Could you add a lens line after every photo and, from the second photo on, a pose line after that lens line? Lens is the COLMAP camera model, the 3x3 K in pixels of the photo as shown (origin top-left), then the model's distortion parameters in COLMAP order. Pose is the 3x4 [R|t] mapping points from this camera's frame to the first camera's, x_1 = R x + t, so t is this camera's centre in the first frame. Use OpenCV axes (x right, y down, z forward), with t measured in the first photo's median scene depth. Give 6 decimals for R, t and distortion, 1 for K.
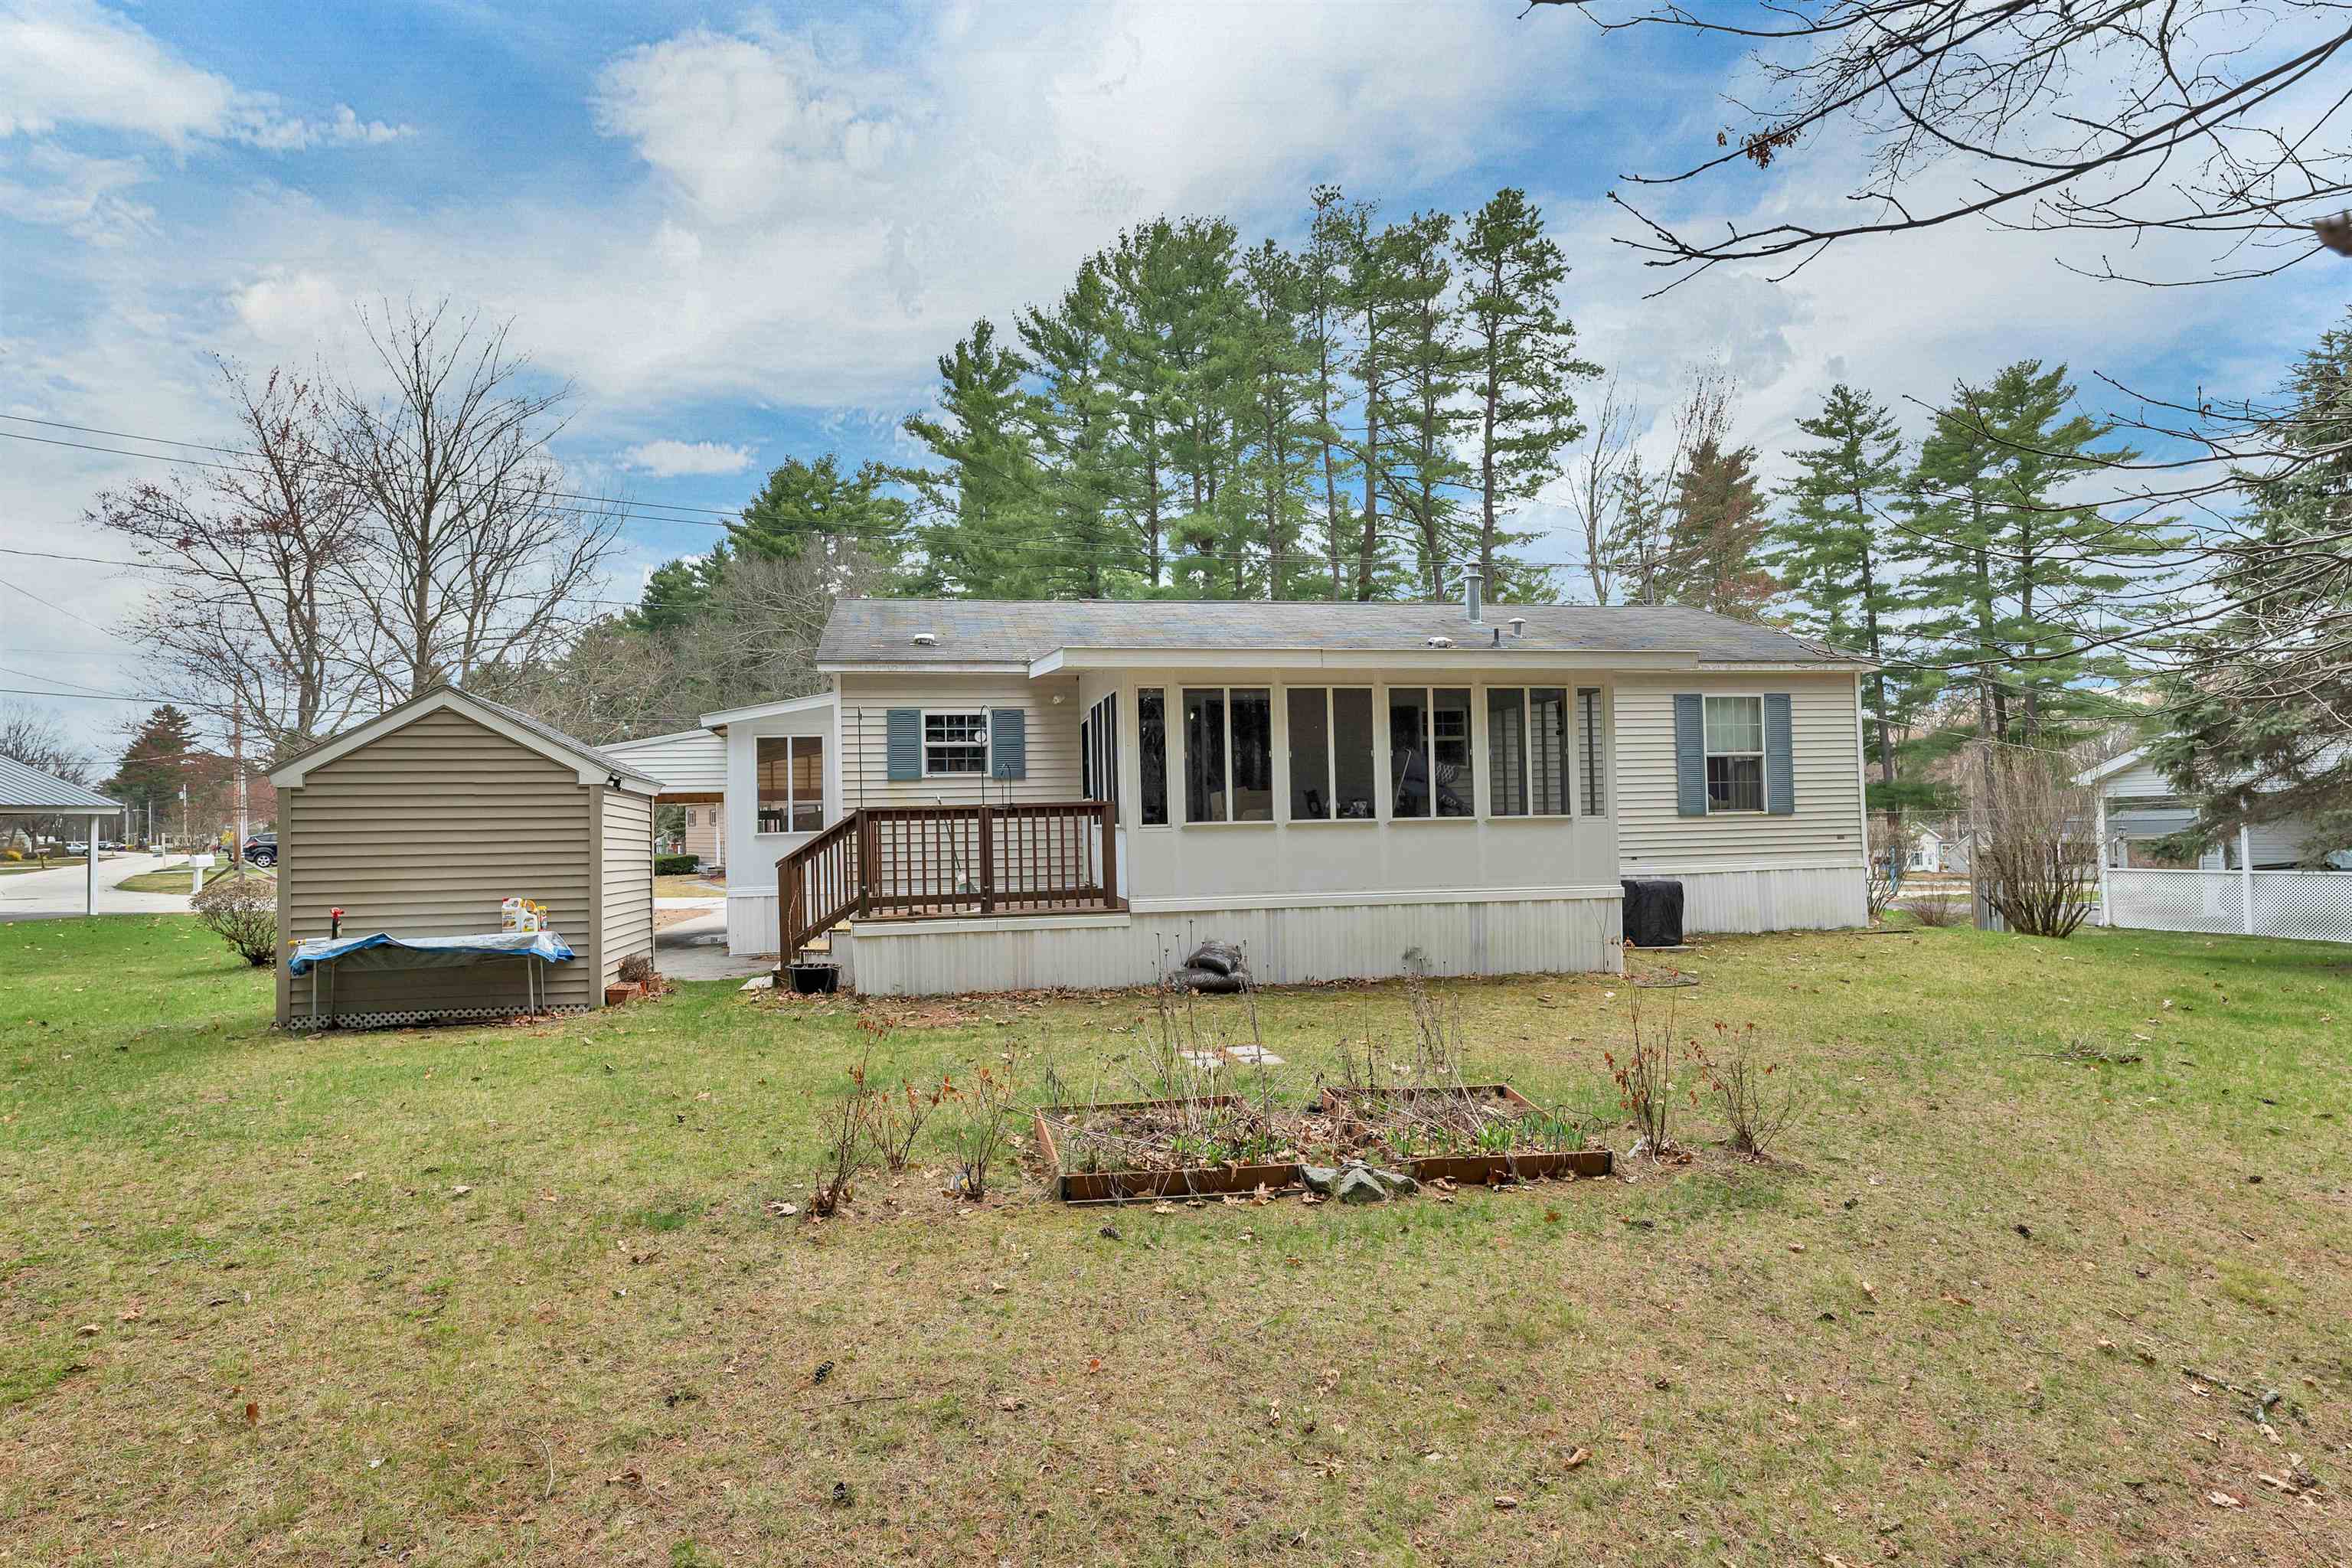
lens RADIAL K [[1296.4, 0, 1176.0], [0, 1296.4, 784.0], [0, 0, 1]] dist [0.000115, 0.000551]
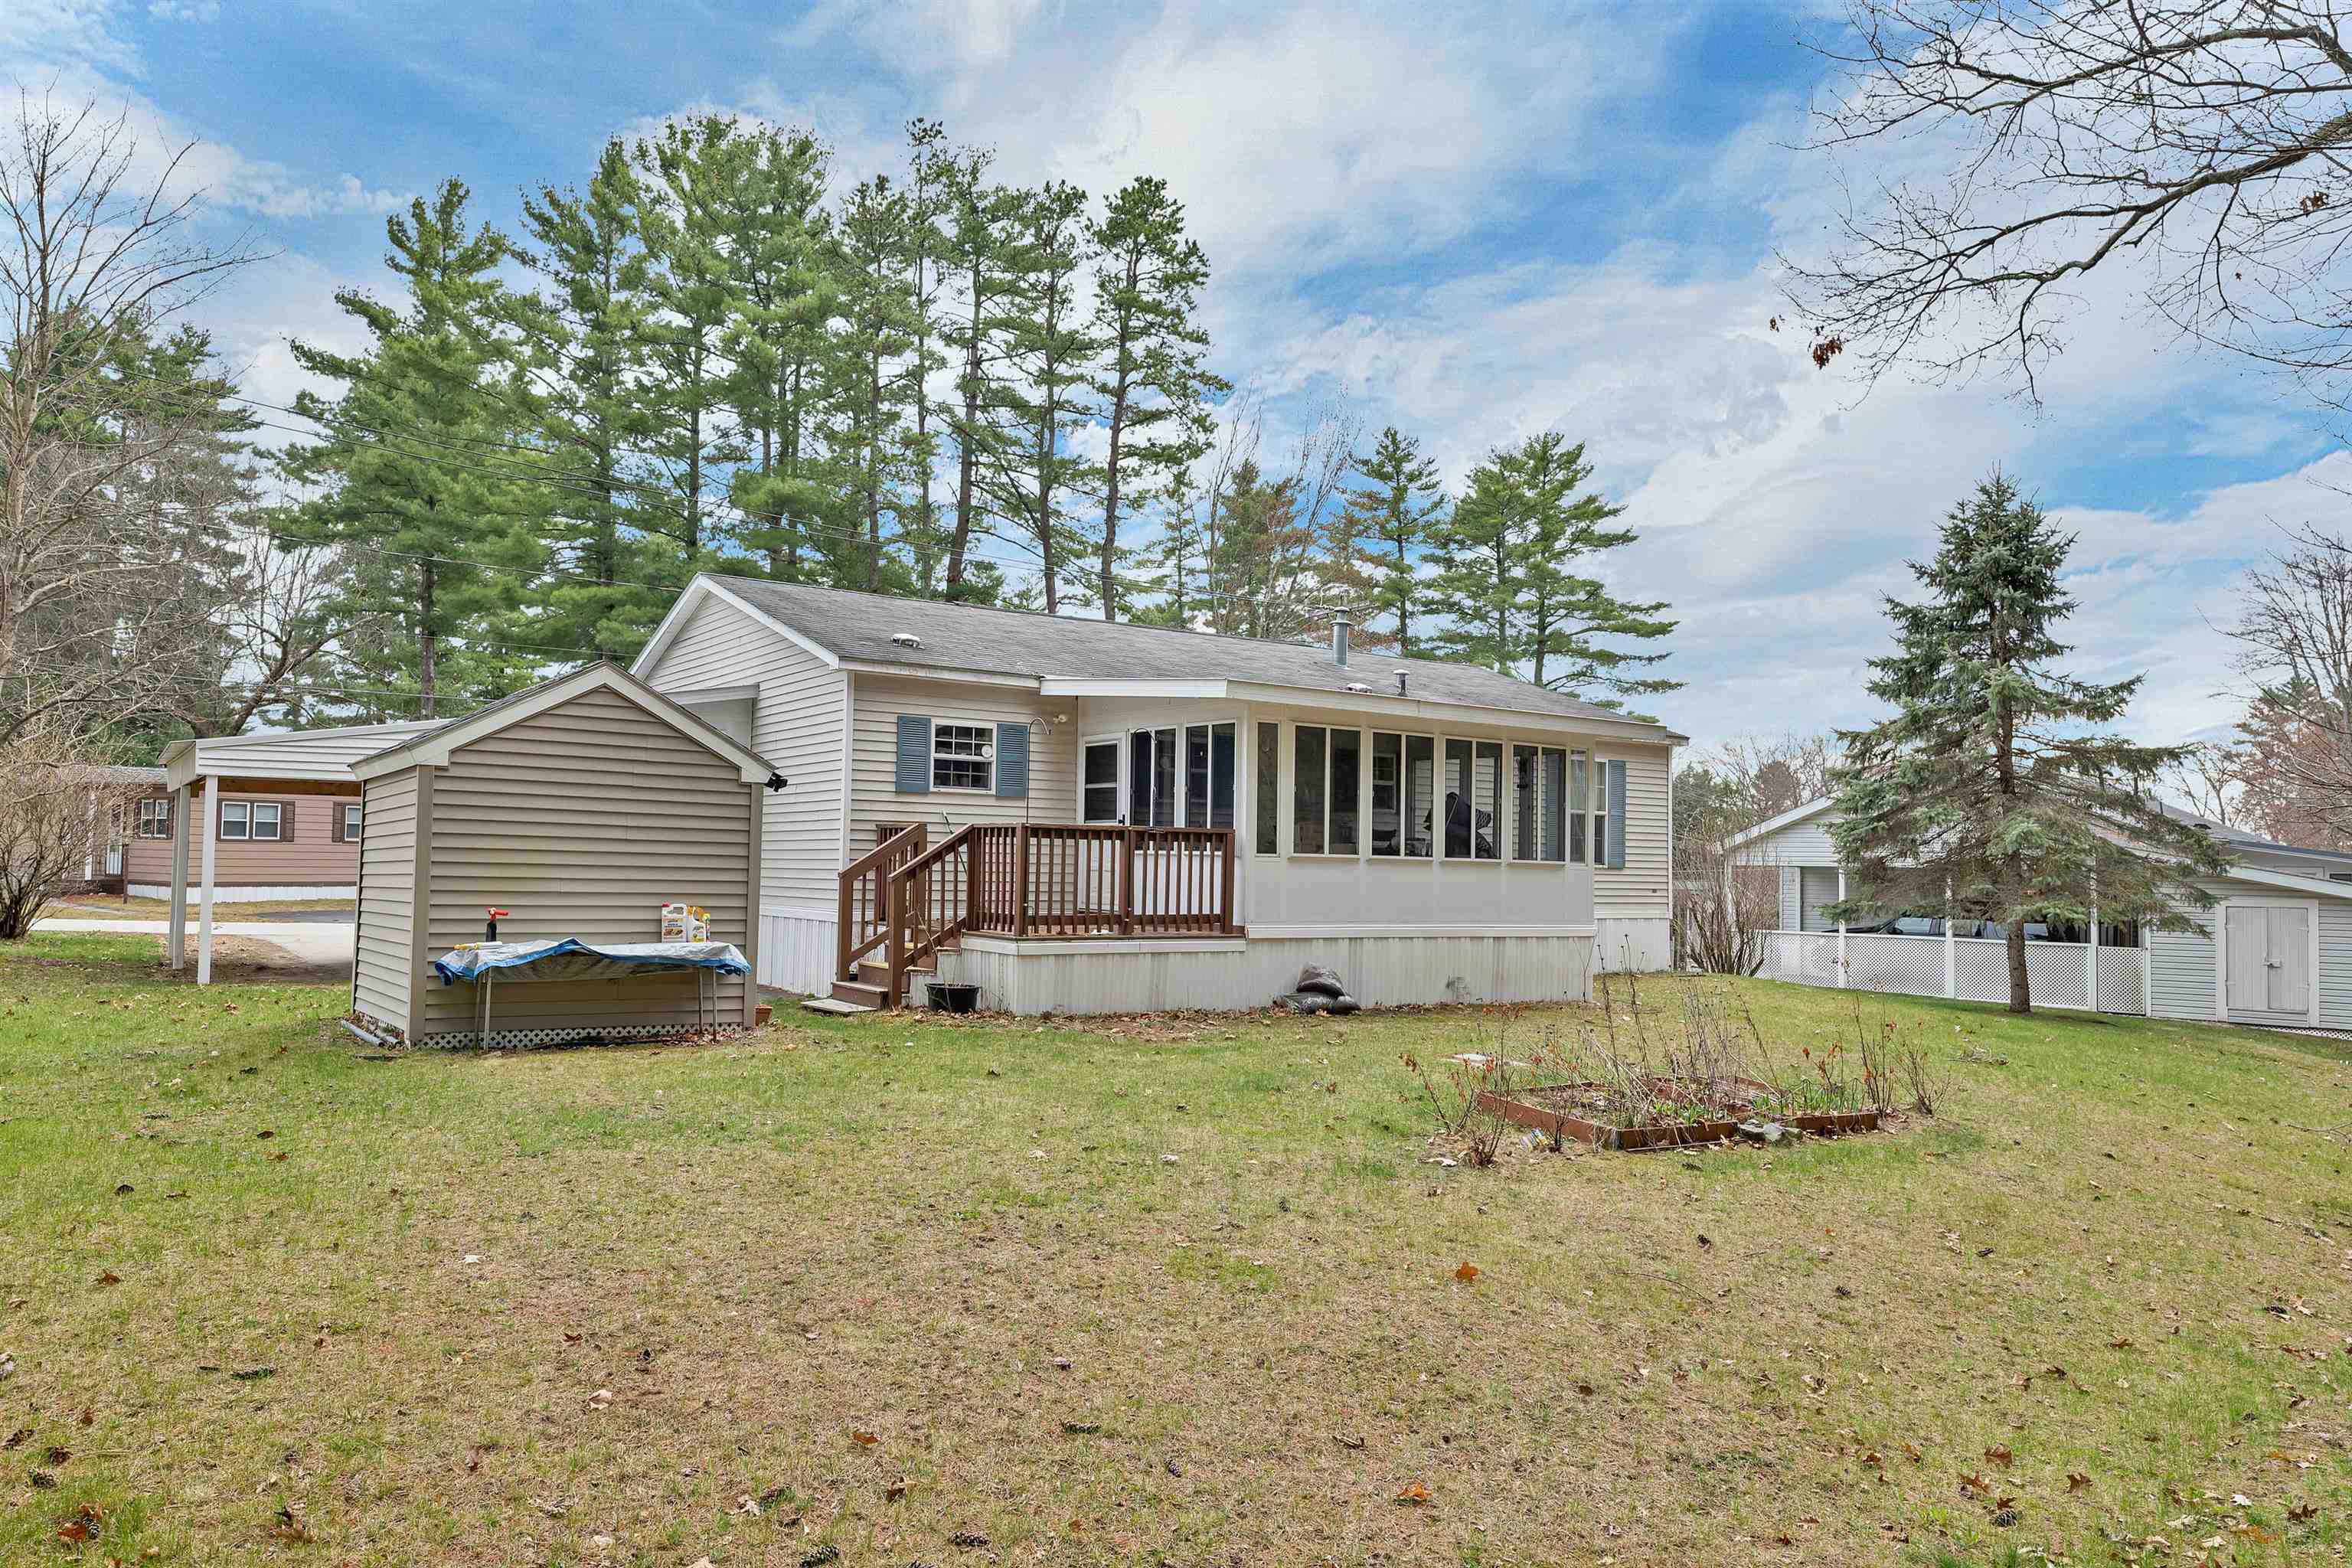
lens RADIAL K [[1582.2, 0, 1170.3], [0, 1582.2, 775.9], [0, 0, 1]] dist [-0.007480, 0.003783]
pose [[0.916944, 0.064820, 0.393715, -0.145628], [-0.055557, 0.997846, -0.034893, 0.004237], [-0.395128, 0.010122, 0.918570, -0.033501]]
